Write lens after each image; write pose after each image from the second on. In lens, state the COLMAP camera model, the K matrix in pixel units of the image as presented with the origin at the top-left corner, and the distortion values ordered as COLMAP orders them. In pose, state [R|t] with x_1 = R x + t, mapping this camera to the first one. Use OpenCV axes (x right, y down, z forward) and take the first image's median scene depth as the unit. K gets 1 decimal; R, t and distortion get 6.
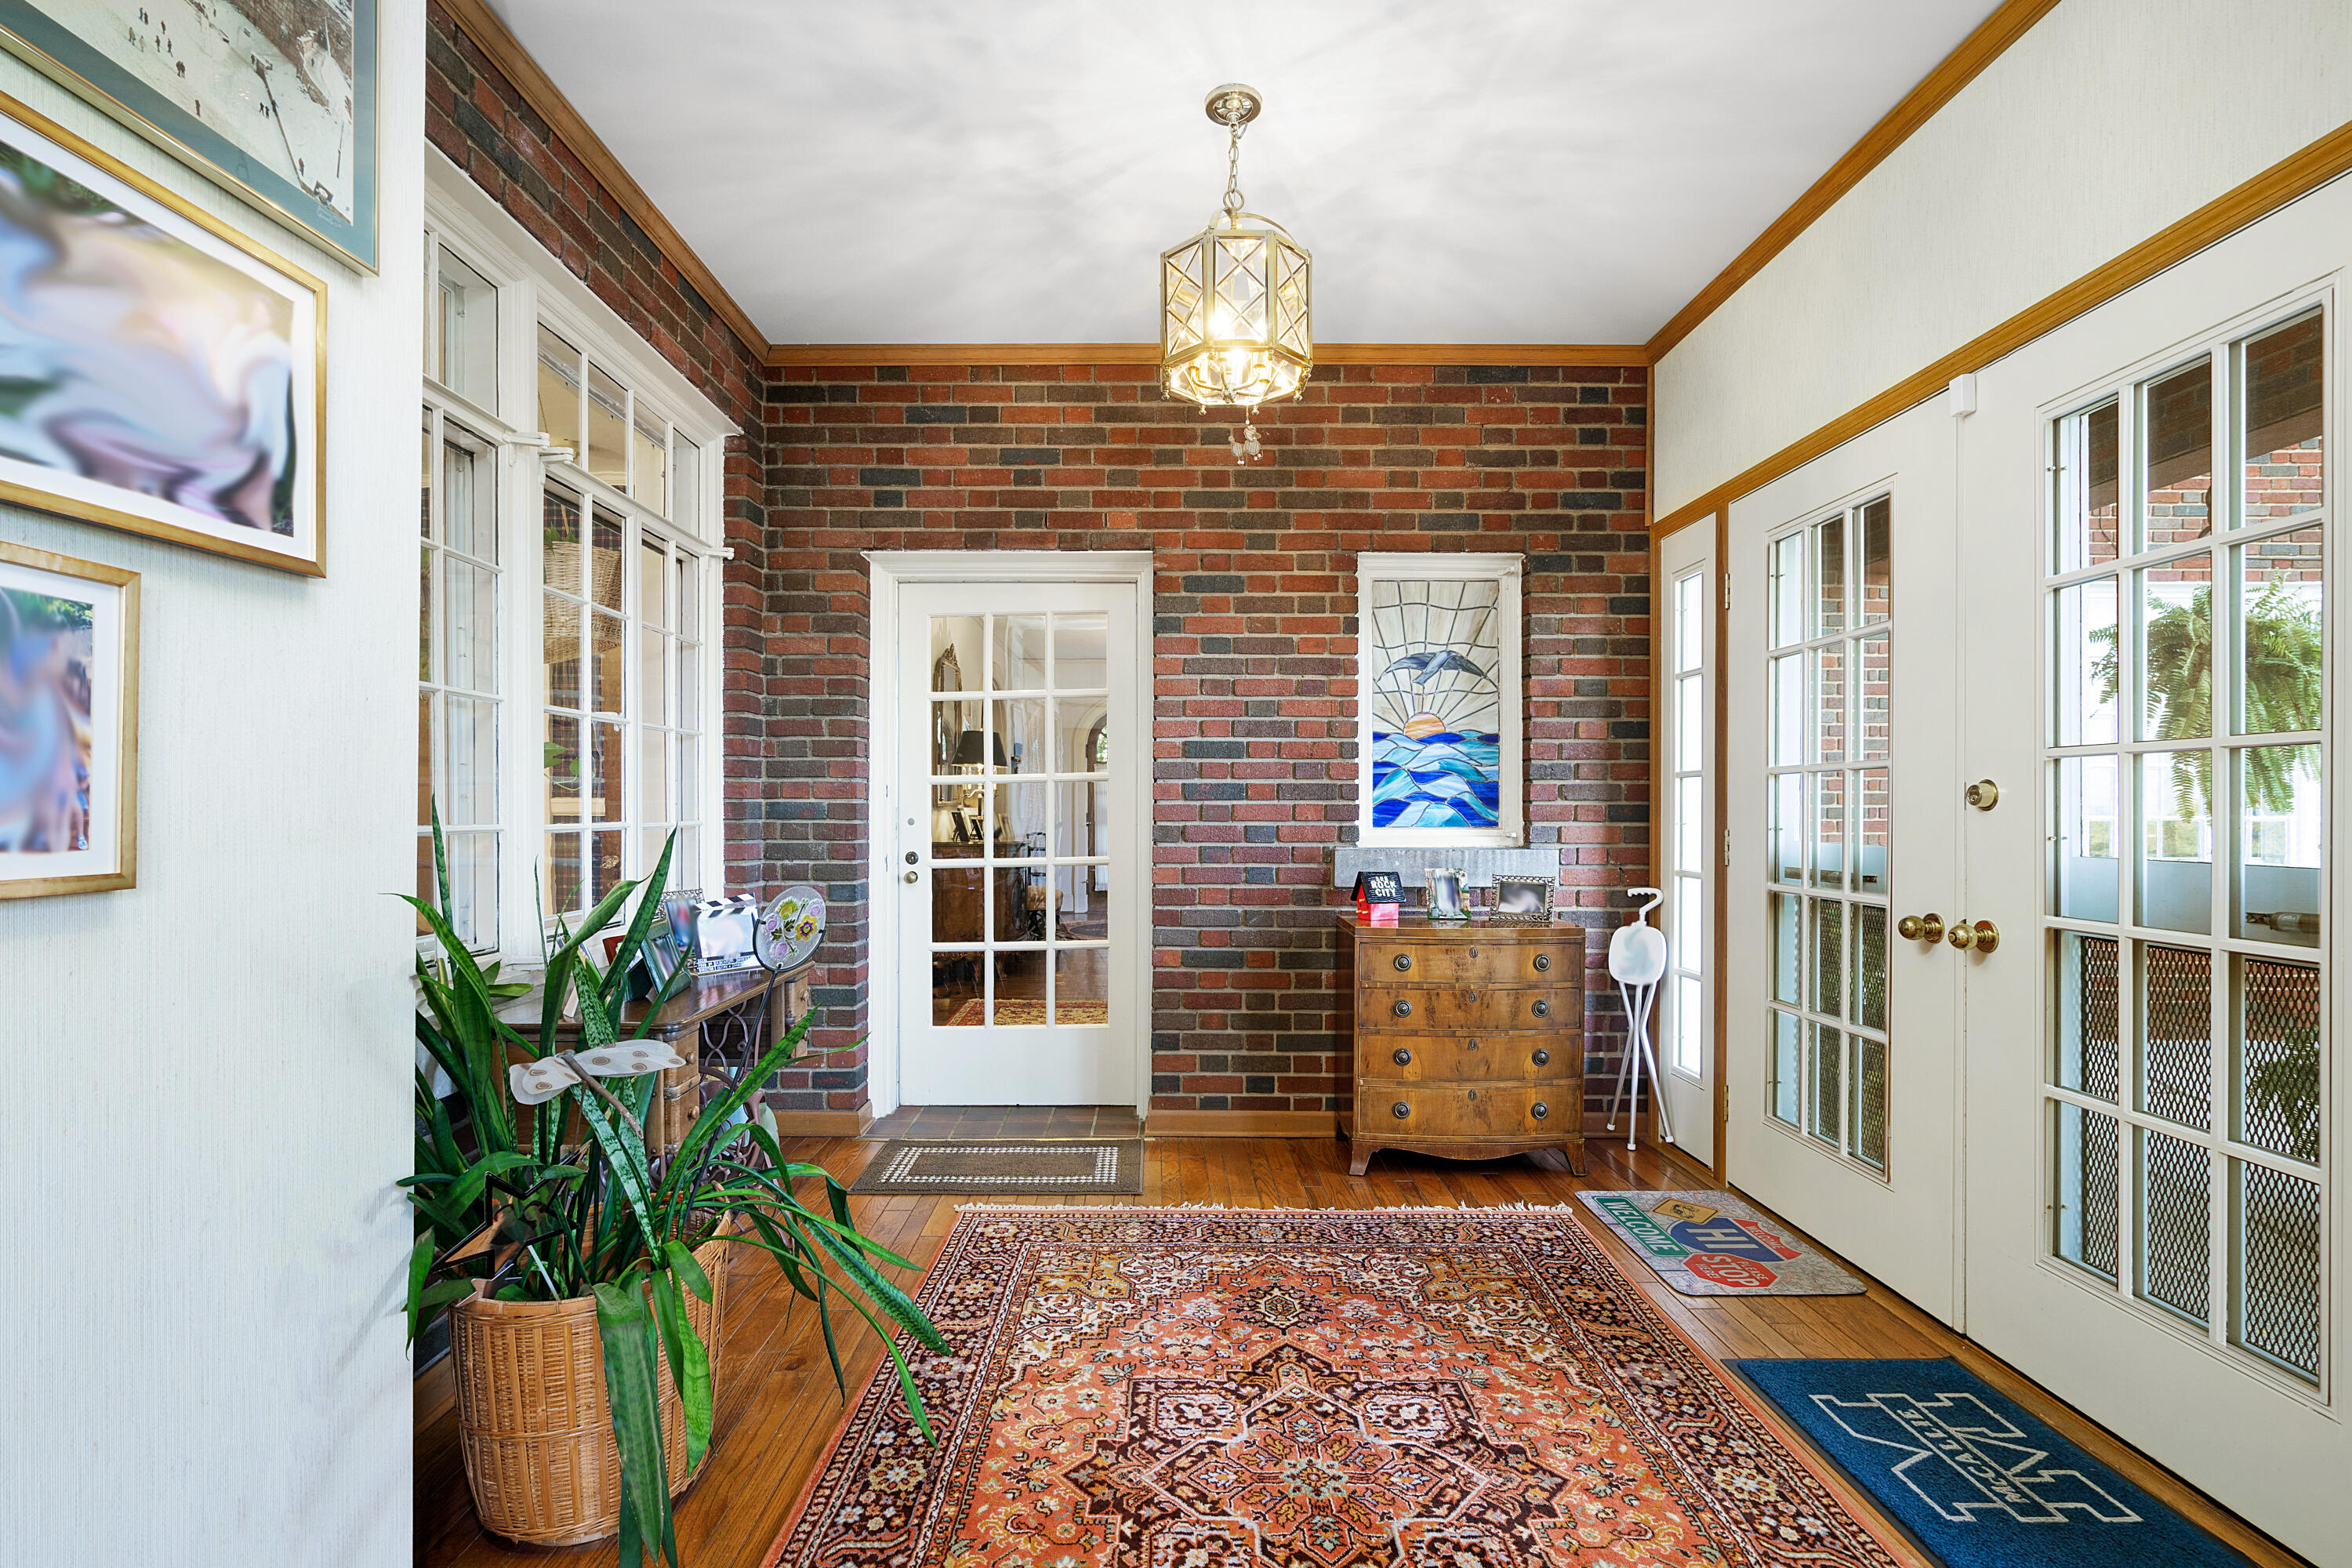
lens RADIAL K [[1109.8, 0, 1178.0], [0, 1109.8, 799.7], [0, 0, 1]] dist [-0.005307, -0.000616]
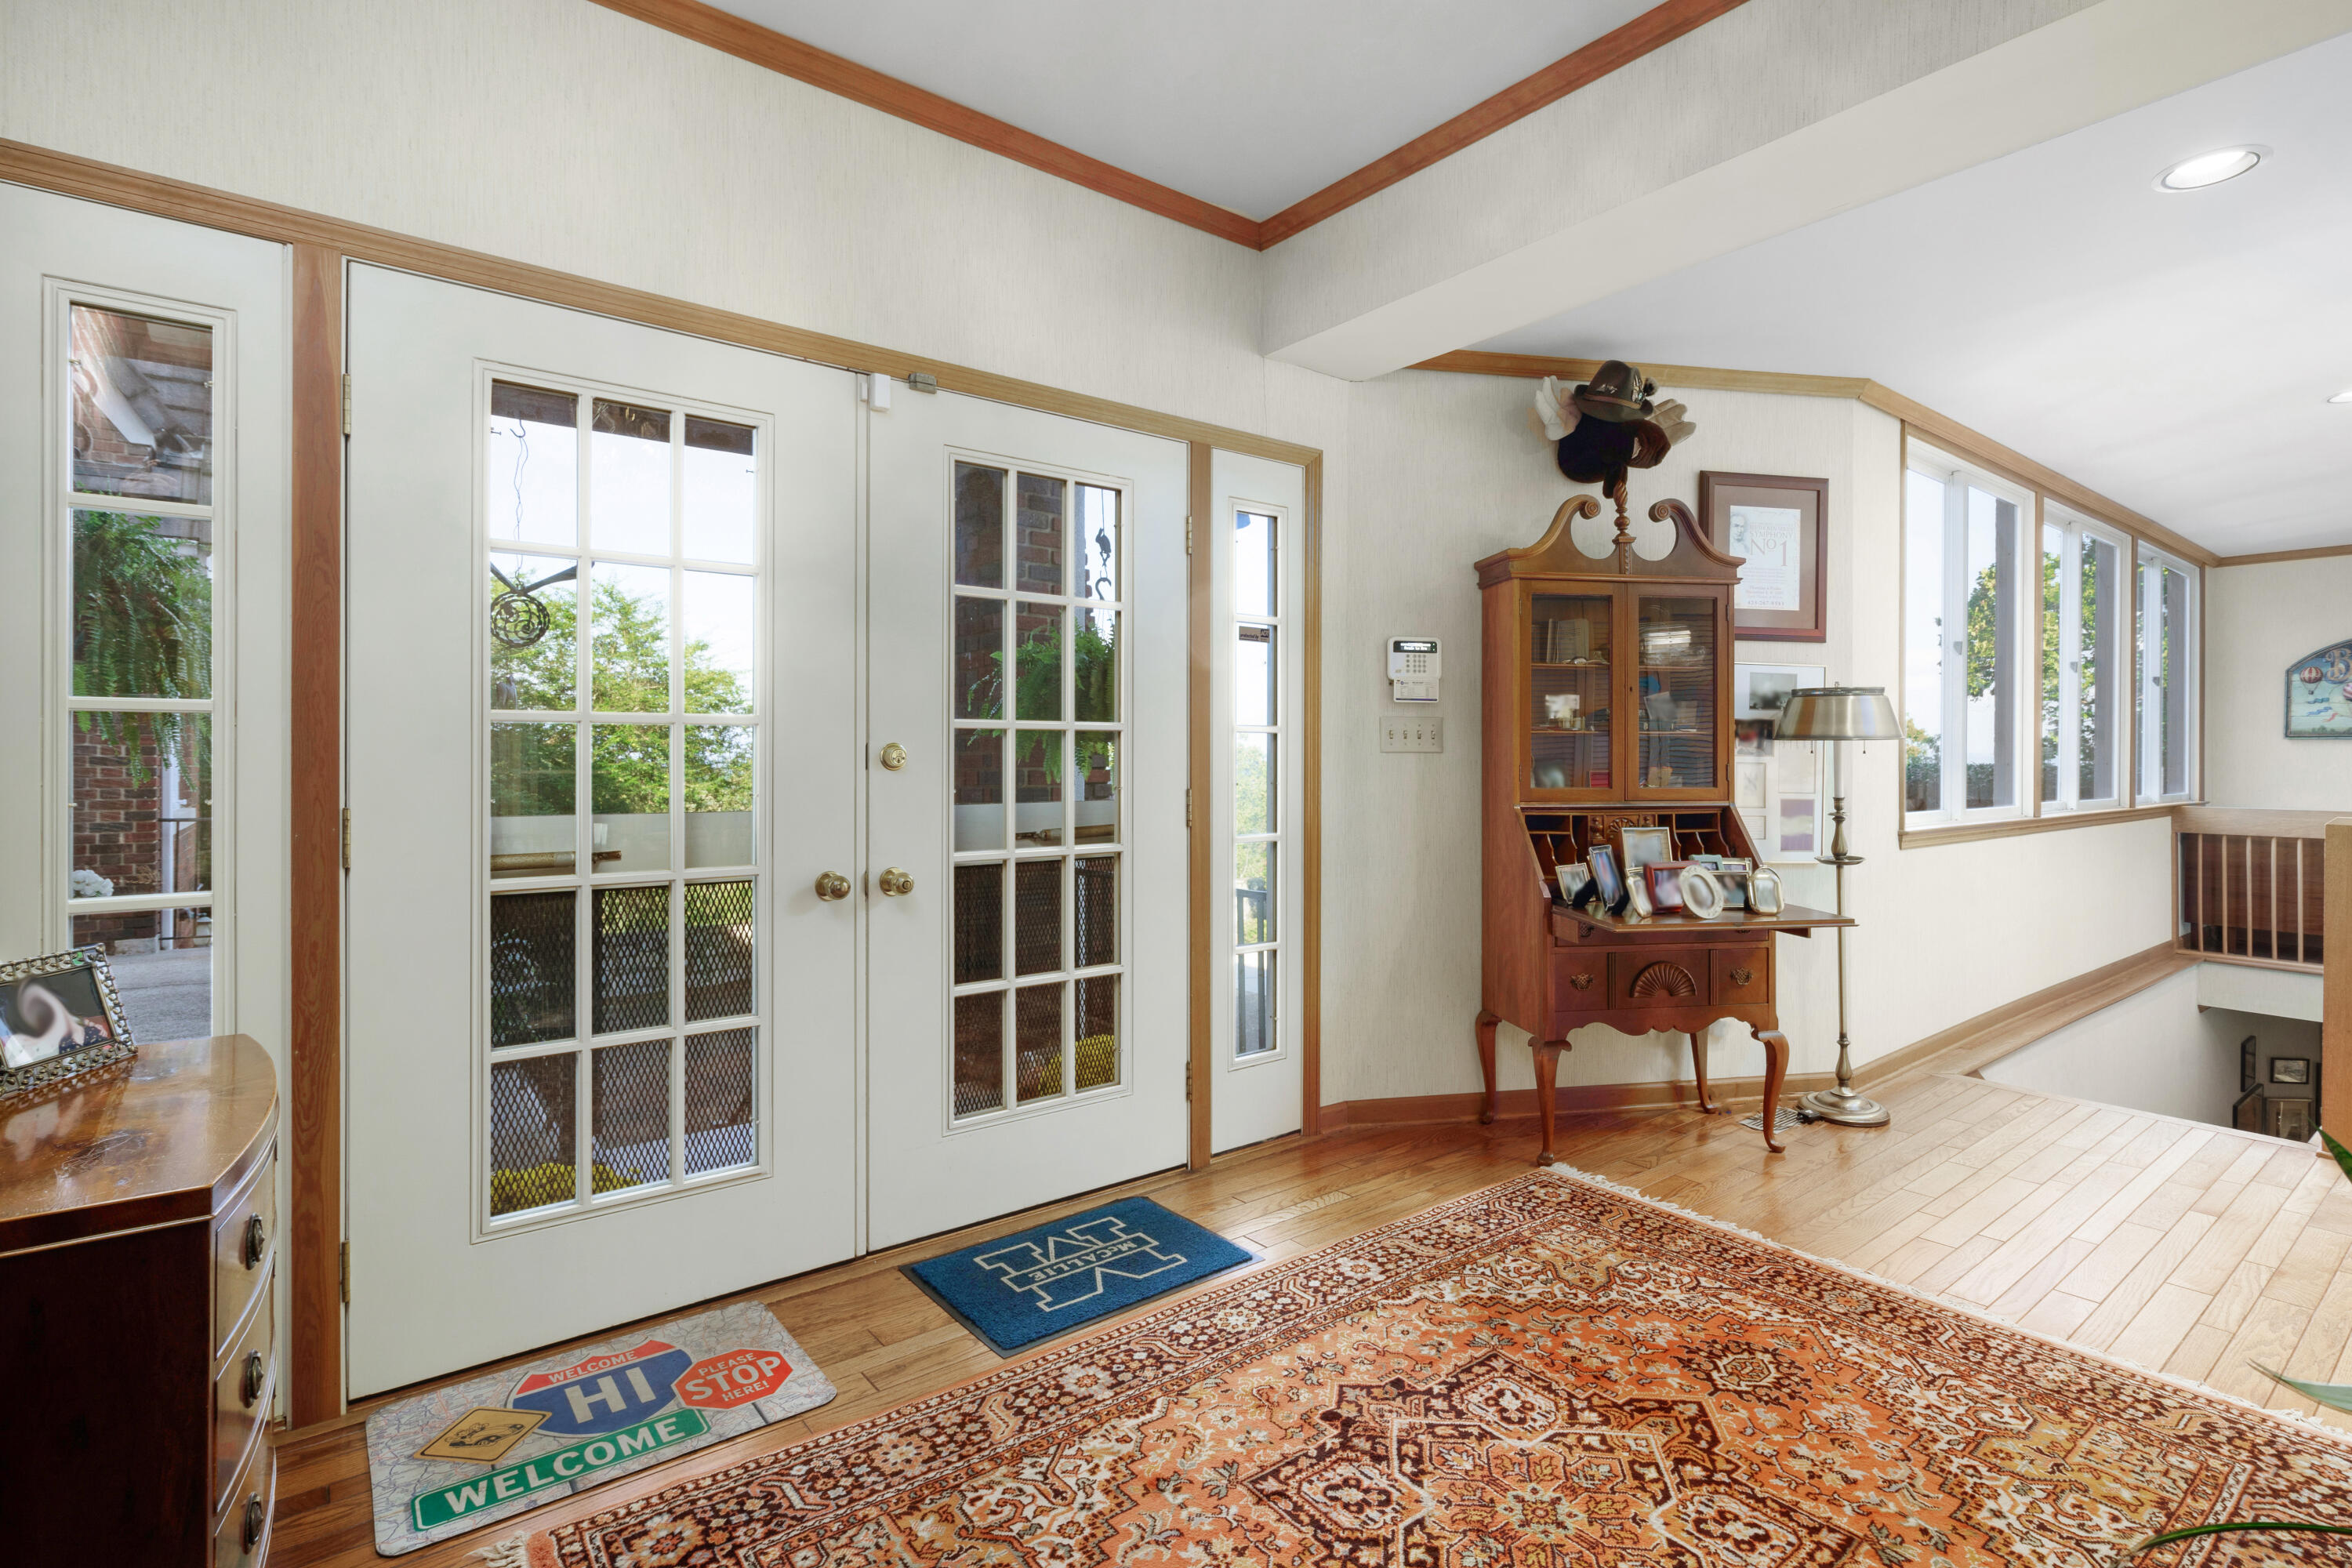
lens RADIAL K [[1109.8, 0, 1191.8], [0, 1109.8, 769.9], [0, 0, 1]] dist [-0.005307, -0.000616]
pose [[-0.611804, -0.005778, 0.790988, -0.324219], [-0.005116, 0.999981, 0.003347, 0.013423], [-0.790993, -0.001999, -0.611823, 1.417144]]
